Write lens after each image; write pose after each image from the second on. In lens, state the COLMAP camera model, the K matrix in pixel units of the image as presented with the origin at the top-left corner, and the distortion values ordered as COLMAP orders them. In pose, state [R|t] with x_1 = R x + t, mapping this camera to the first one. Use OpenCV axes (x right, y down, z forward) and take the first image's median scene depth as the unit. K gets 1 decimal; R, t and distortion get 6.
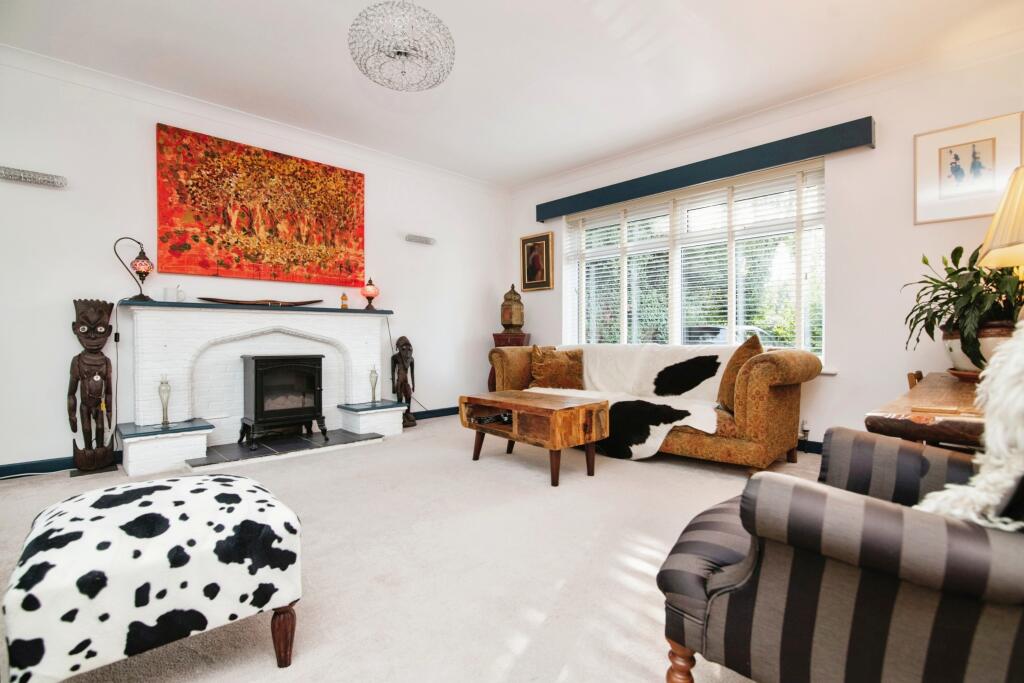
lens RADIAL K [[481.8, 0, 514.1], [0, 481.8, 345.7], [0, 0, 1]] dist [-0.000929, -0.000133]
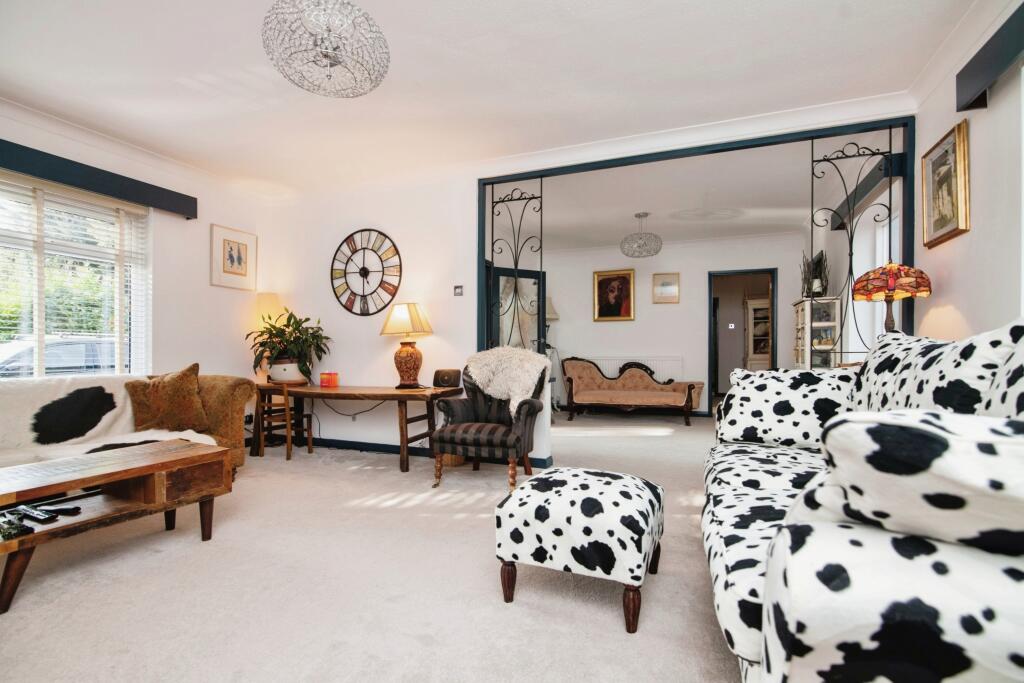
lens RADIAL K [[481.8, 0, 514.1], [0, 481.8, 345.7], [0, 0, 1]] dist [-0.000929, -0.000133]
pose [[-0.414847, 0.010278, 0.909833, -0.861280], [0.014433, 0.999885, -0.004715, -0.047913], [-0.909777, 0.011176, -0.414947, 0.762042]]
